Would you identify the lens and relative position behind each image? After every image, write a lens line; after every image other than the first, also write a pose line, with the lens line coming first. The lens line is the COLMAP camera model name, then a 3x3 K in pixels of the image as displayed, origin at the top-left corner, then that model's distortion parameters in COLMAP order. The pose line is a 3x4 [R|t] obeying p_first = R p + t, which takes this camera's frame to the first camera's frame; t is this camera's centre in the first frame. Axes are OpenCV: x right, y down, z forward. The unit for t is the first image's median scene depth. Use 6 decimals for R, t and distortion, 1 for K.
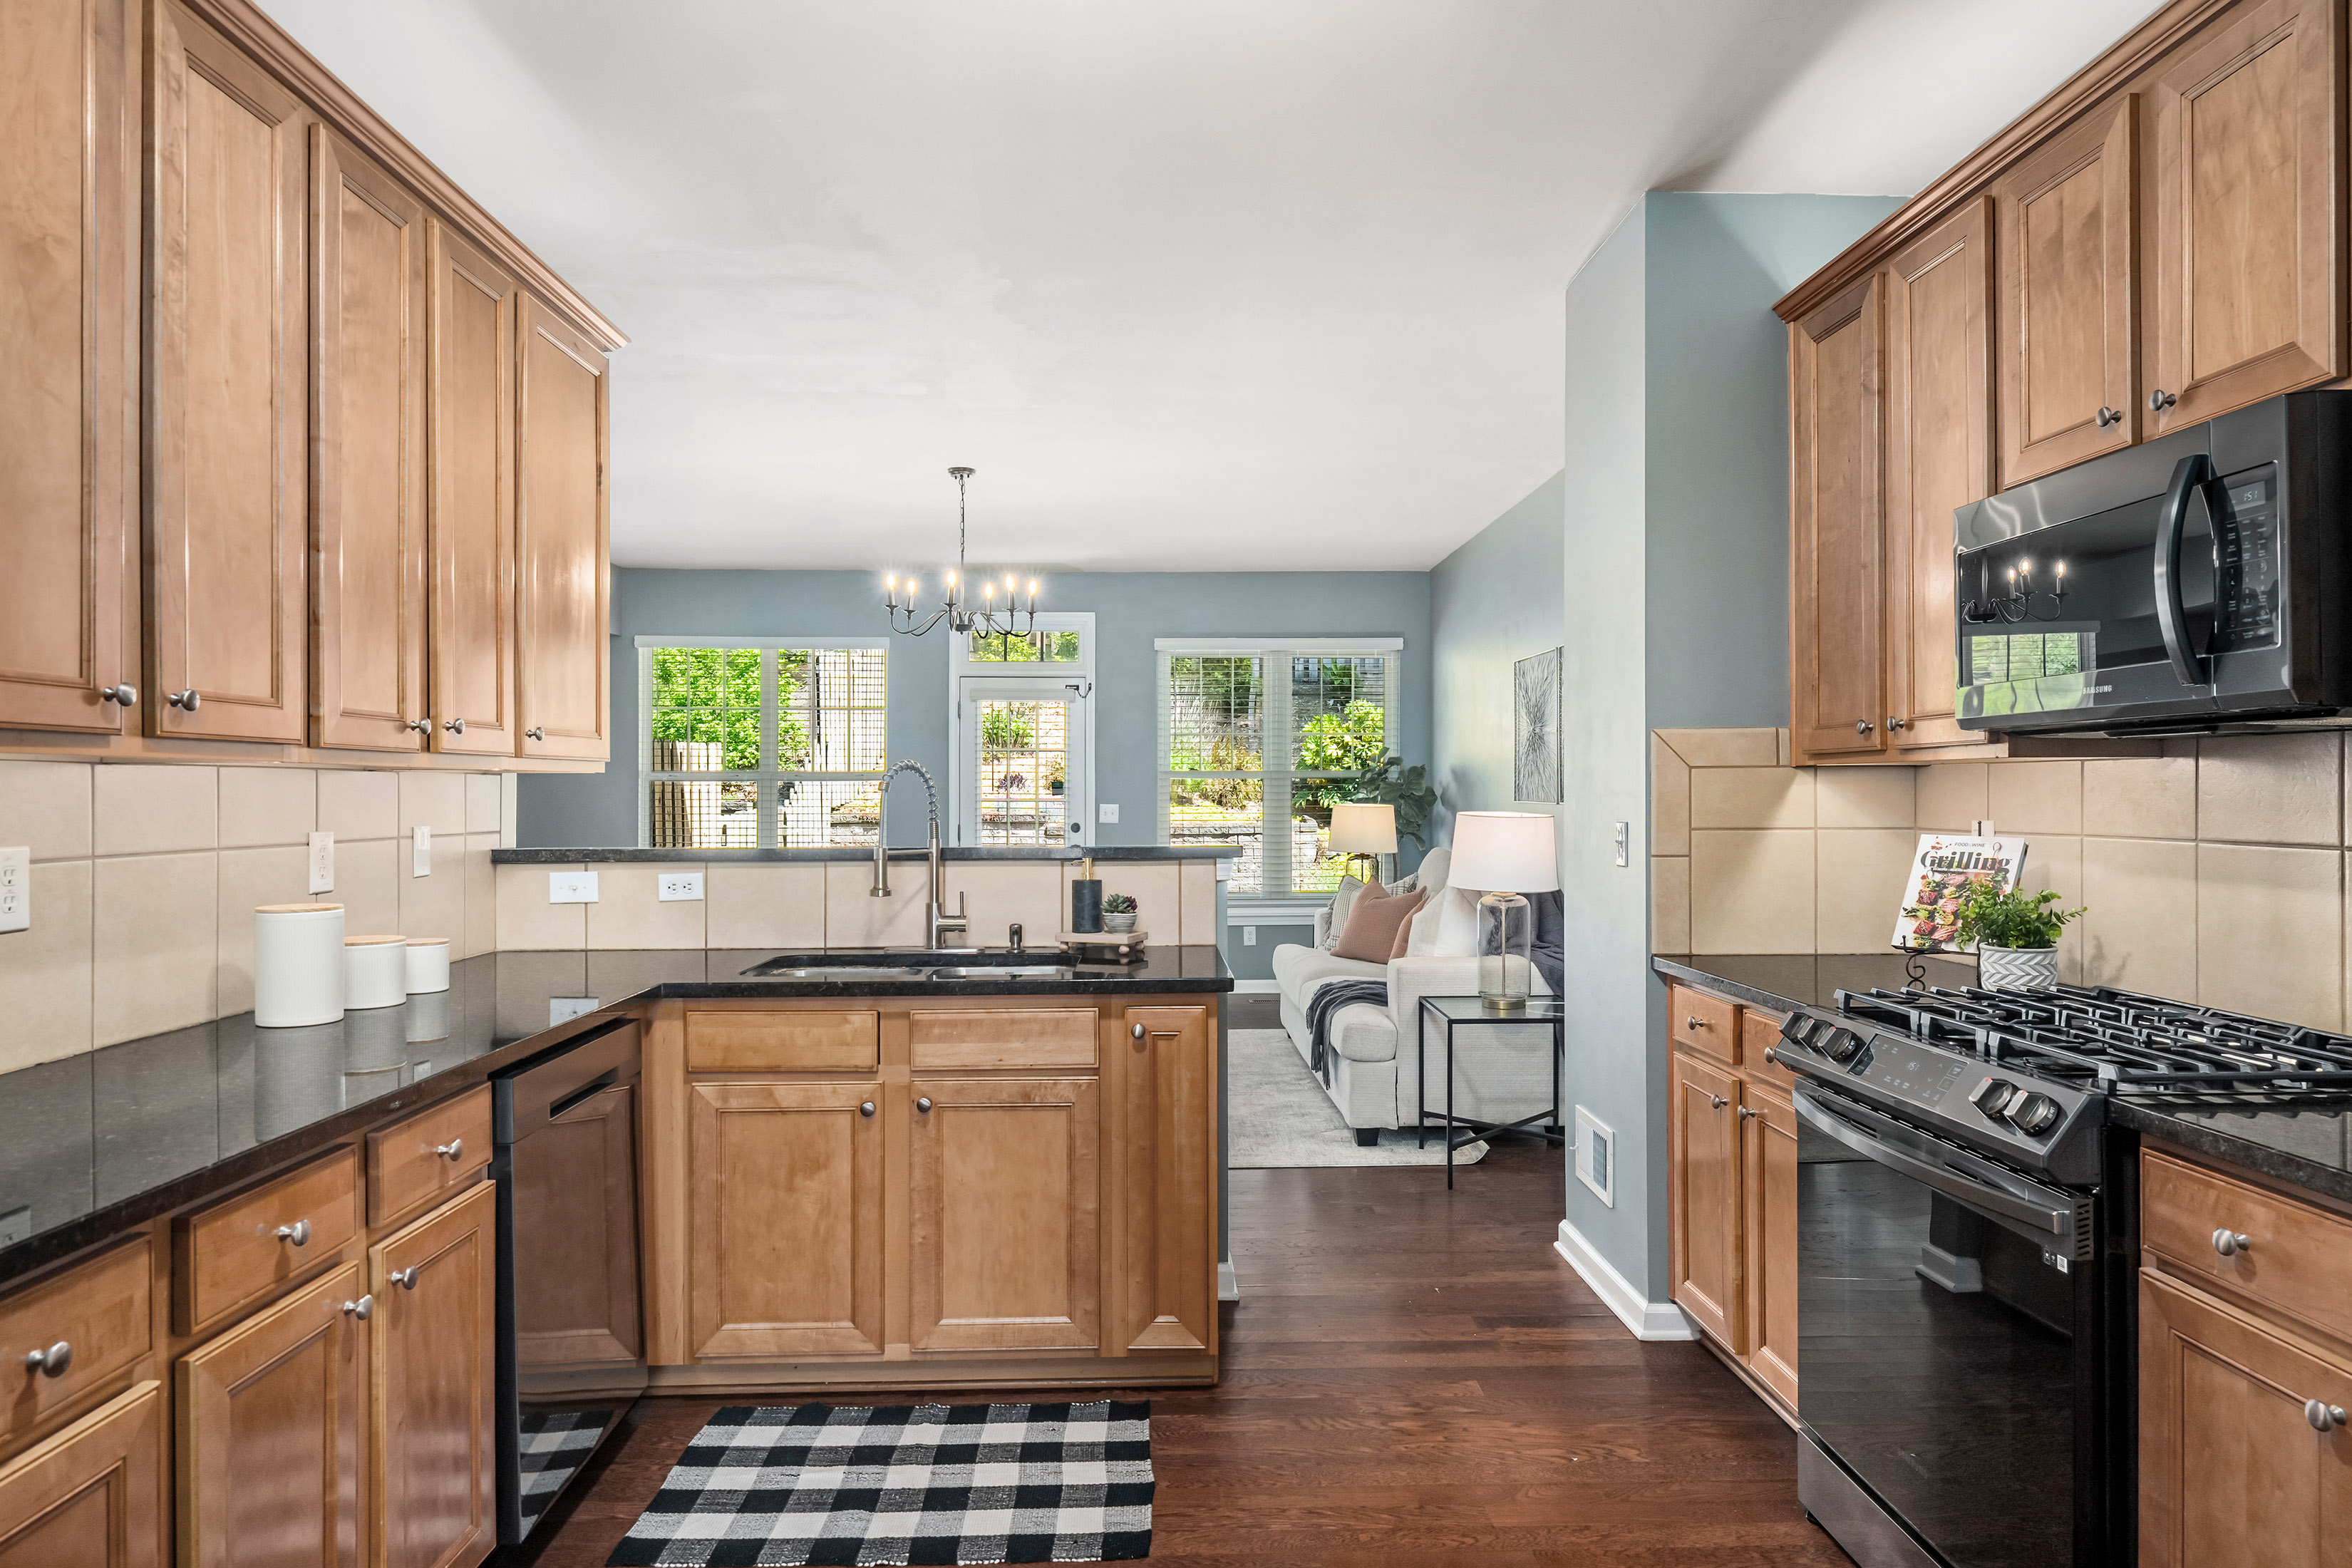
lens RADIAL K [[1406.4, 0, 1185.2], [0, 1406.4, 788.5], [0, 0, 1]] dist [0.009364, -0.001562]
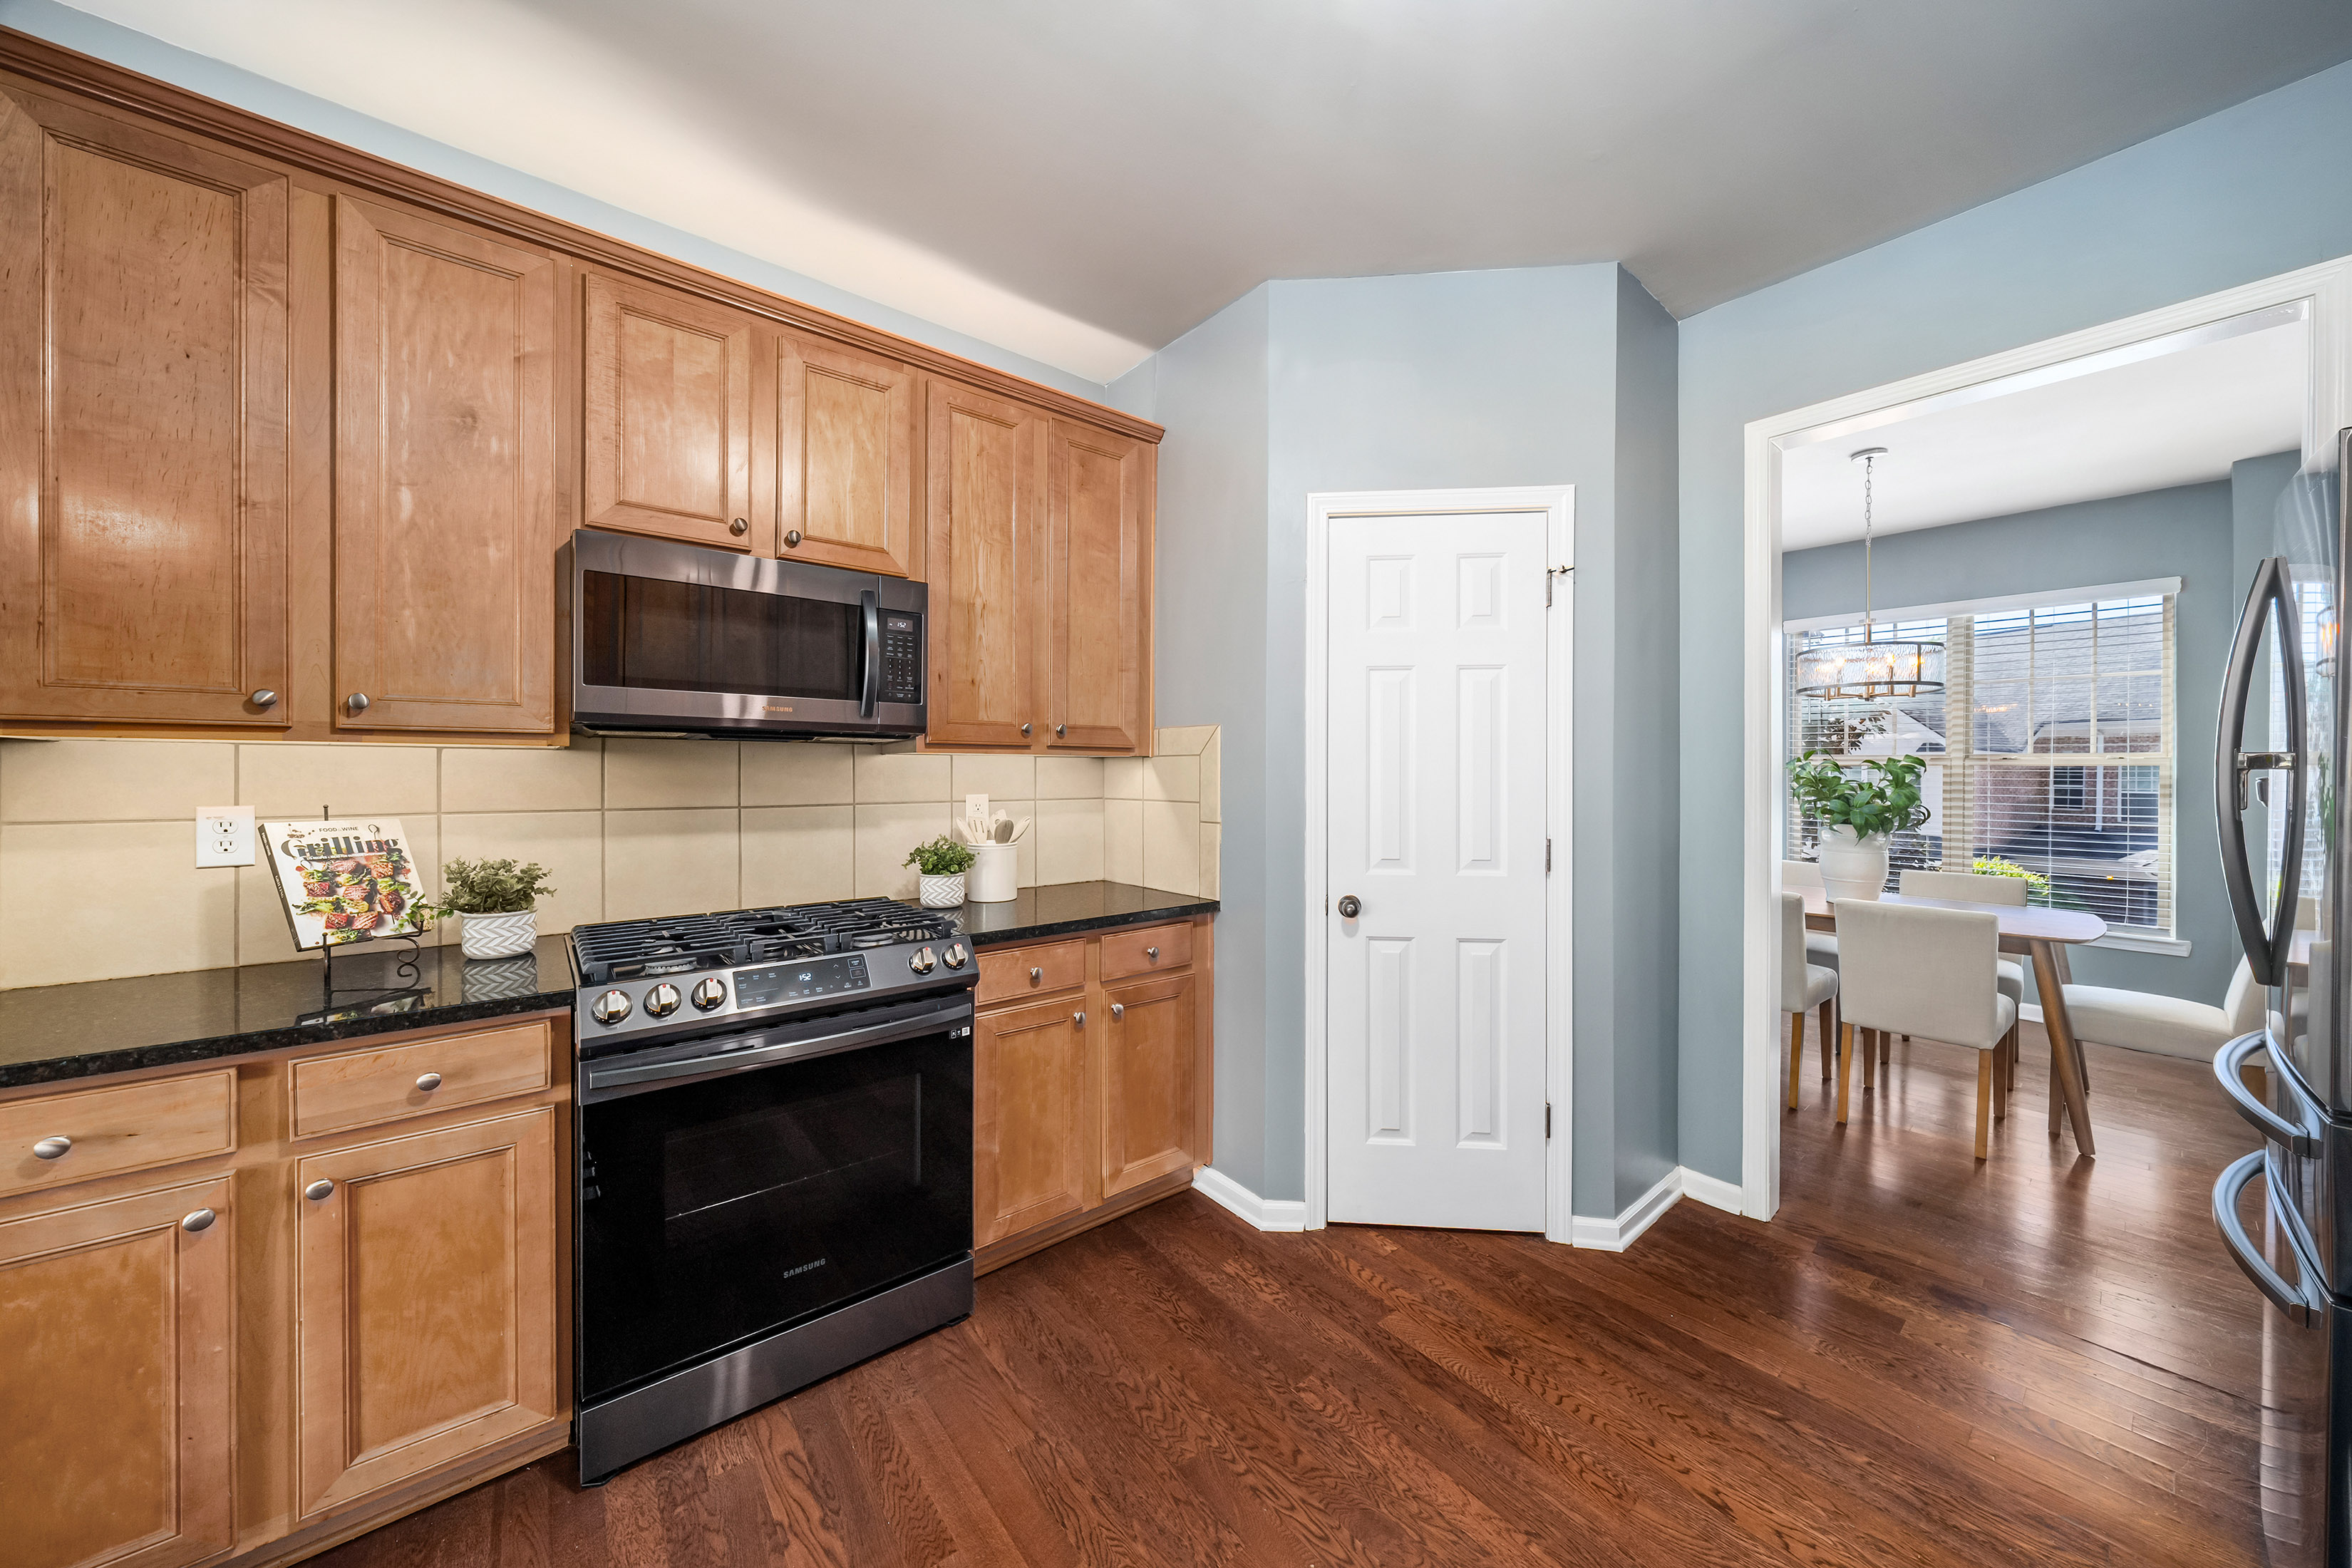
lens RADIAL K [[809.6, 0, 1176.5], [0, 809.6, 776.1], [0, 0, 1]] dist [-0.000990, -0.000042]
pose [[-0.606348, -0.002805, 0.795194, -0.232790], [-0.003683, 0.999993, 0.000720, 0.000679], [-0.795191, -0.002492, -0.606354, 0.857561]]
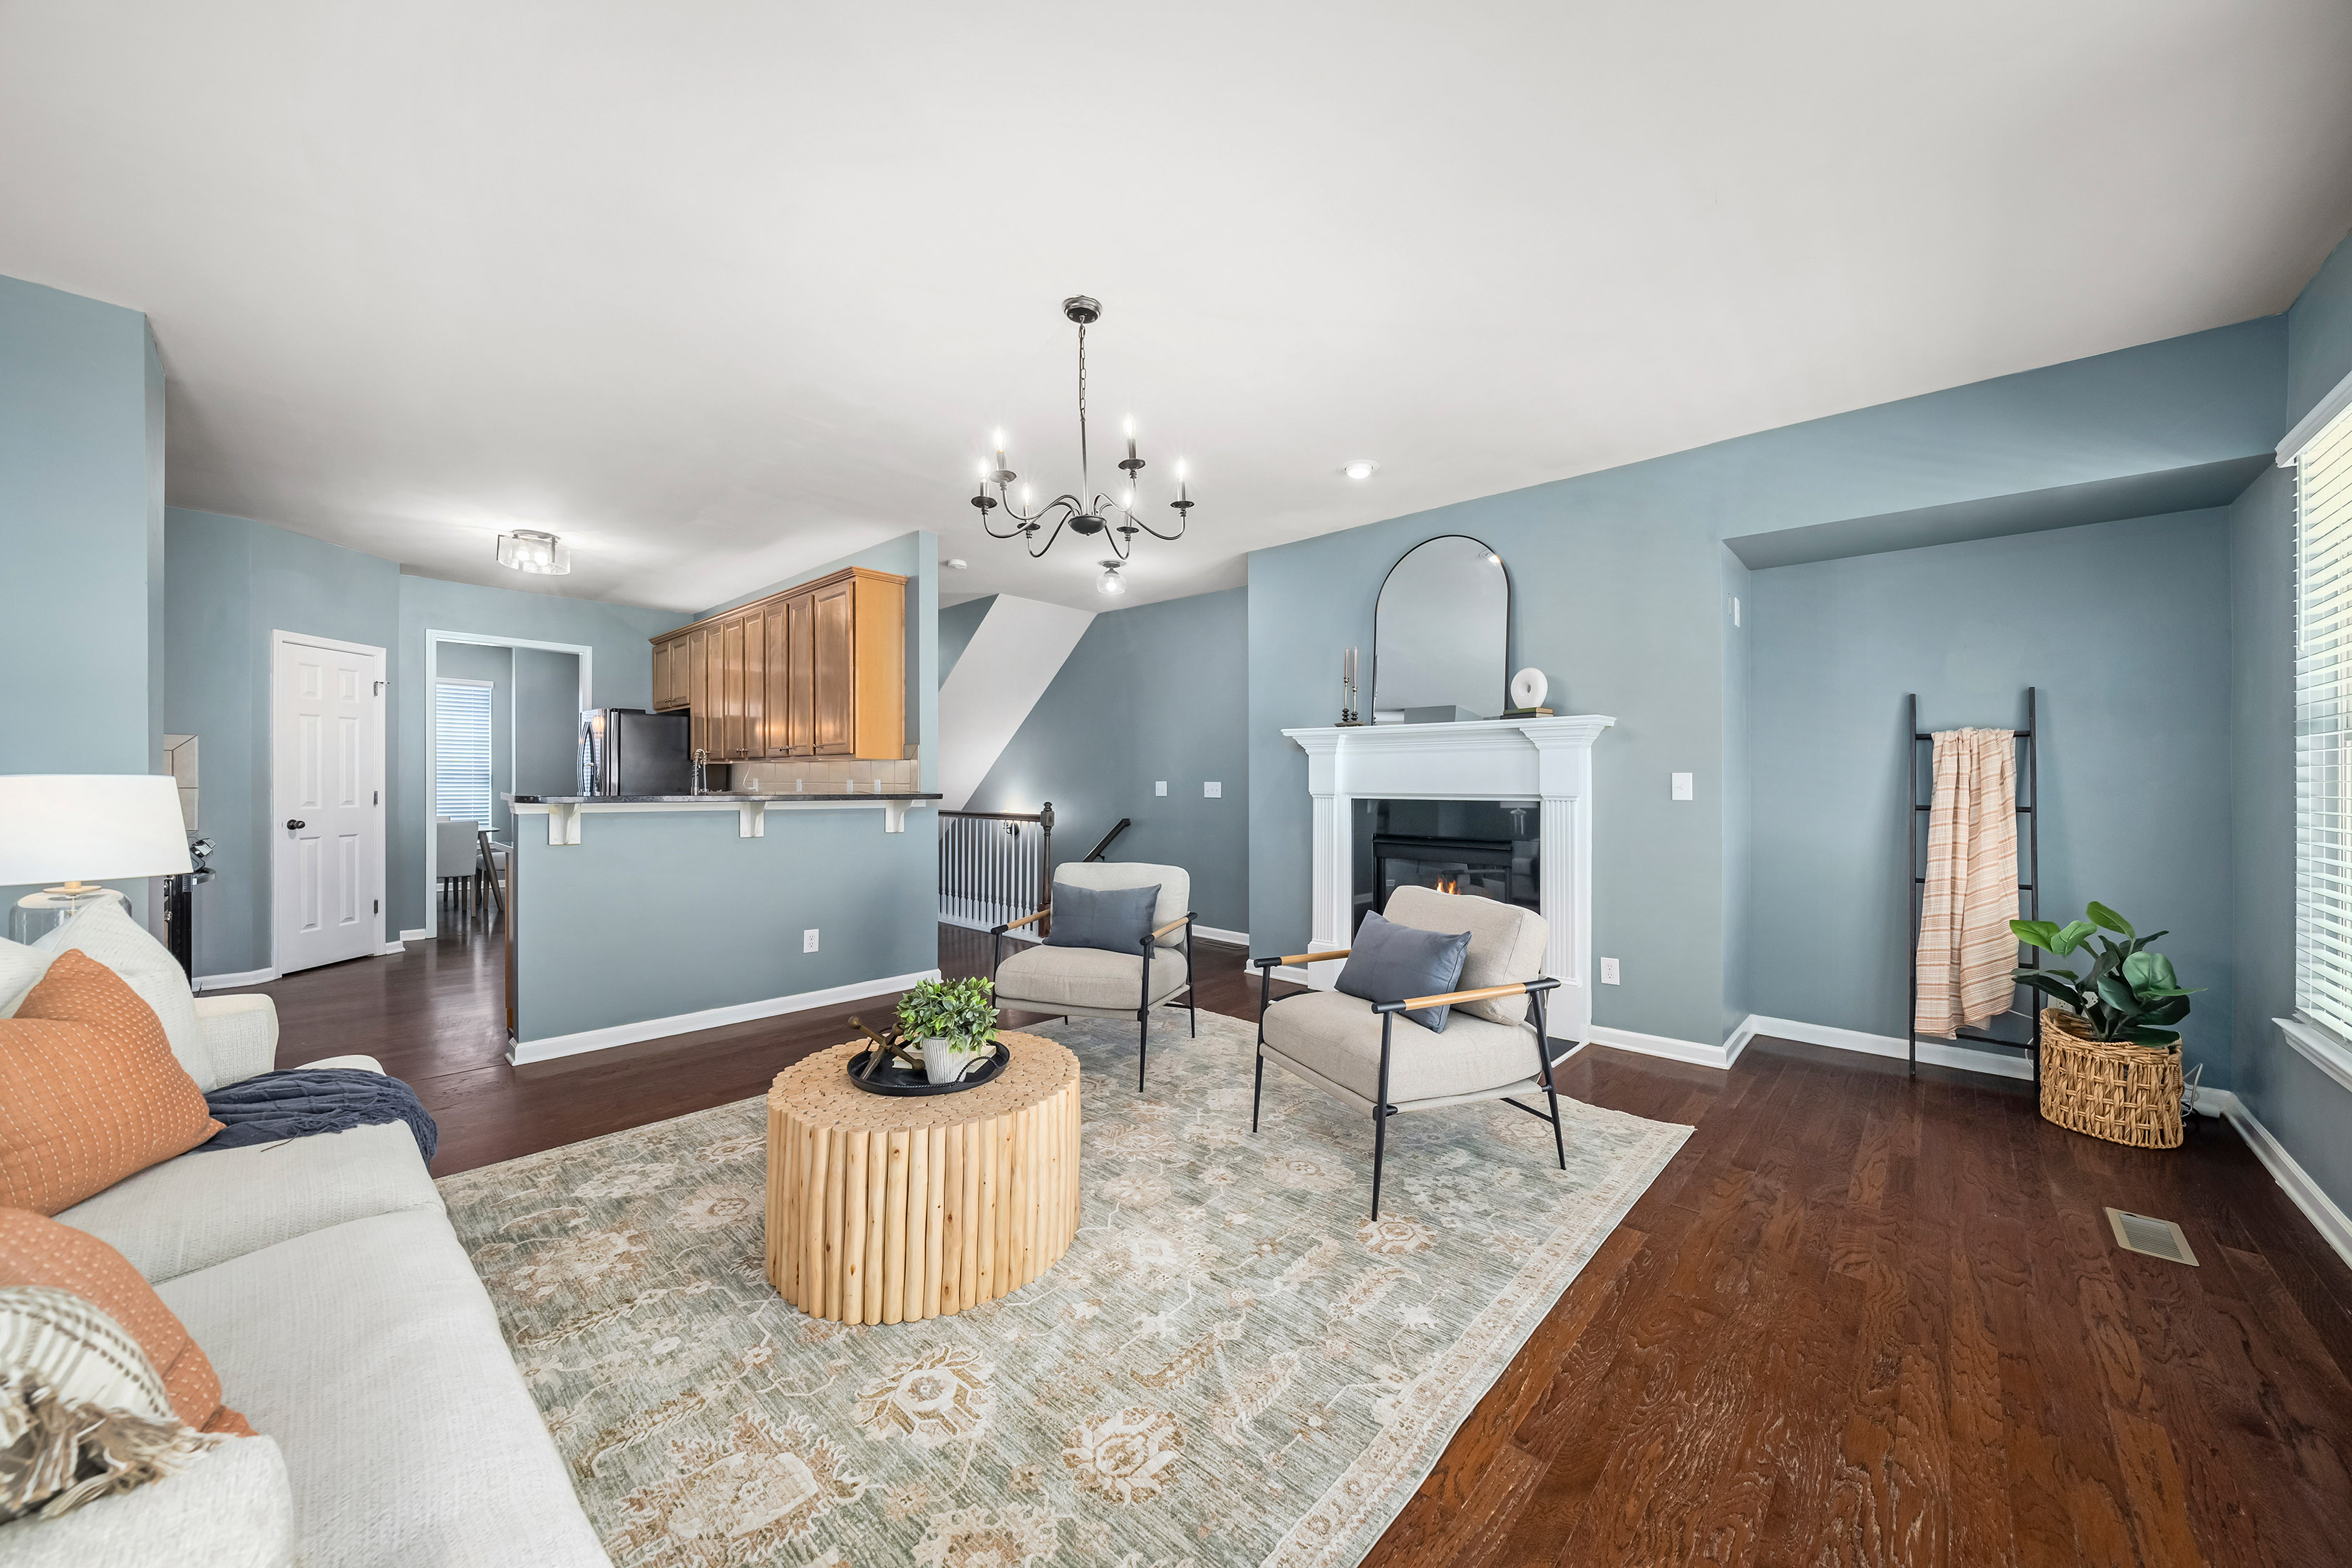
lens RADIAL K [[819.4, 0, 1188.7], [0, 819.4, 789.8], [0, 0, 1]] dist [-0.002944, 0.000043]
pose [[-0.693629, 0.004938, -0.720316, 0.214925], [-0.004038, 0.999934, 0.010743, 0.027357], [0.720322, 0.010360, -0.693563, 2.771365]]
